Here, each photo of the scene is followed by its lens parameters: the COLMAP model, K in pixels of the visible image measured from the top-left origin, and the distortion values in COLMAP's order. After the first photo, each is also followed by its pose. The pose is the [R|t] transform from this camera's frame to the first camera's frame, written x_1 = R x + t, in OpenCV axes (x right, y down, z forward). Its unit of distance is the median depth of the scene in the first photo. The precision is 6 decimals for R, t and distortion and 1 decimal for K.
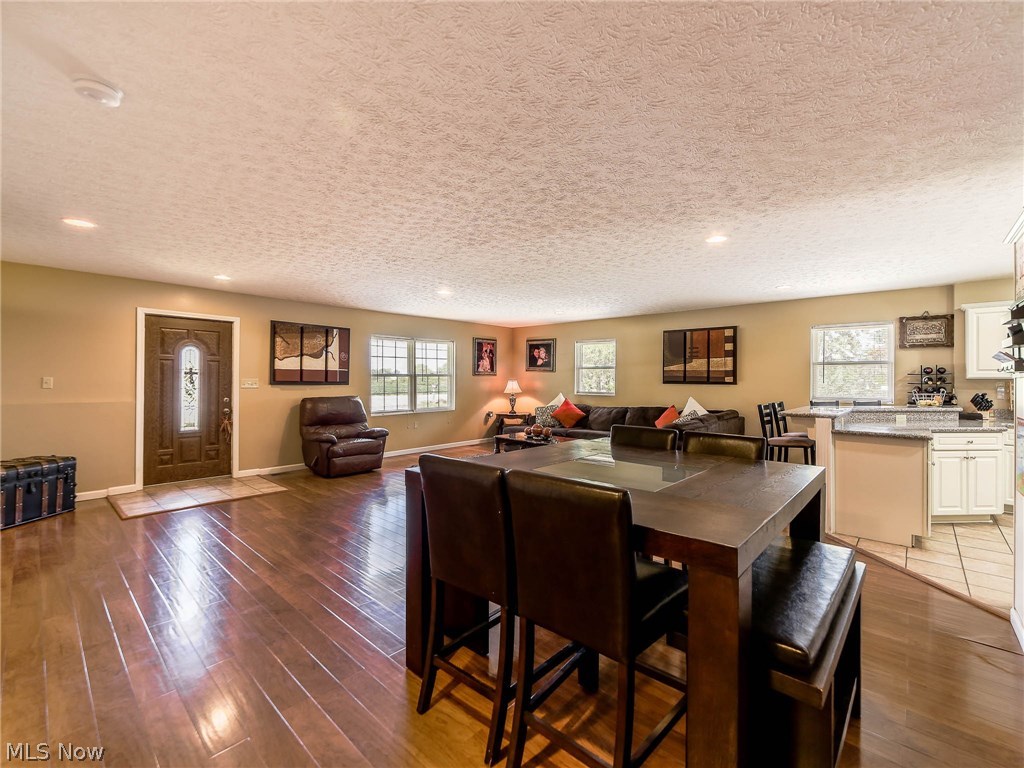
lens RADIAL K [[469.3, 0, 516.7], [0, 469.3, 376.8], [0, 0, 1]] dist [-0.004999, 0.000735]
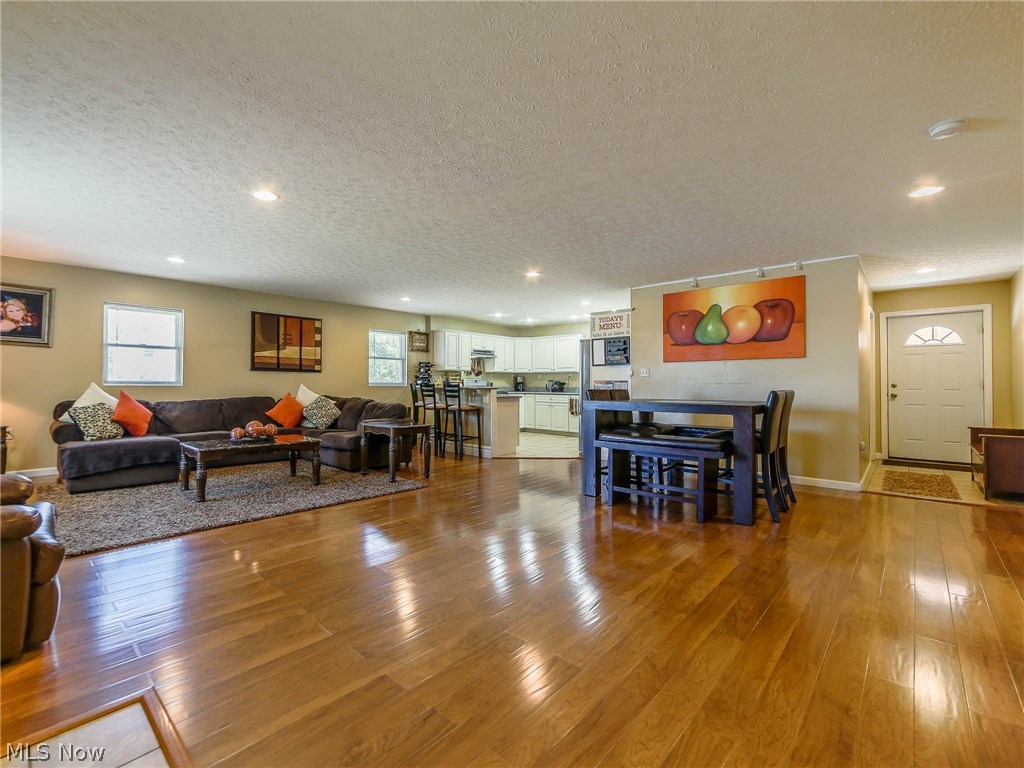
lens RADIAL K [[469.3, 0, 509.1], [0, 469.3, 380.1], [0, 0, 1]] dist [-0.004999, 0.000735]
pose [[-0.033107, -0.004511, 0.999442, -0.796761], [-0.017362, 0.999842, 0.003938, 0.027281], [-0.999301, -0.017222, -0.033180, 0.746143]]
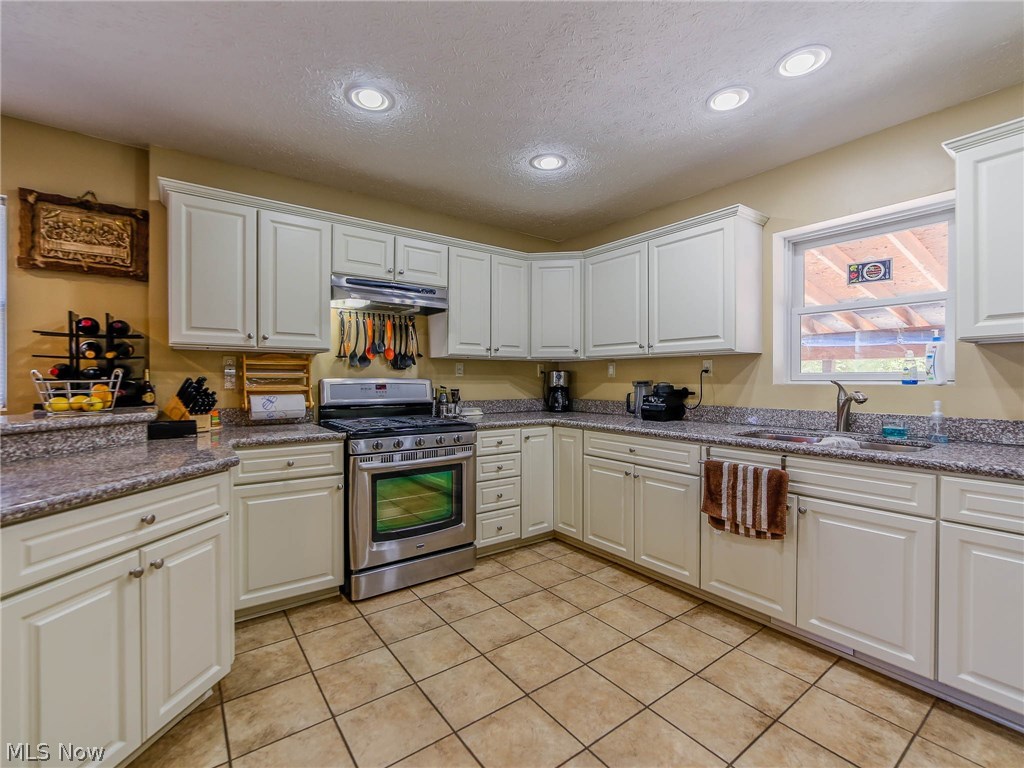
lens RADIAL K [[469.3, 0, 520.2], [0, 469.3, 378.8], [0, 0, 1]] dist [-0.004999, 0.000735]
pose [[0.223282, -0.008635, 0.974716, 0.550569], [-0.012523, 0.999853, 0.011726, 0.023903], [-0.974673, -0.014825, 0.223141, 0.521215]]
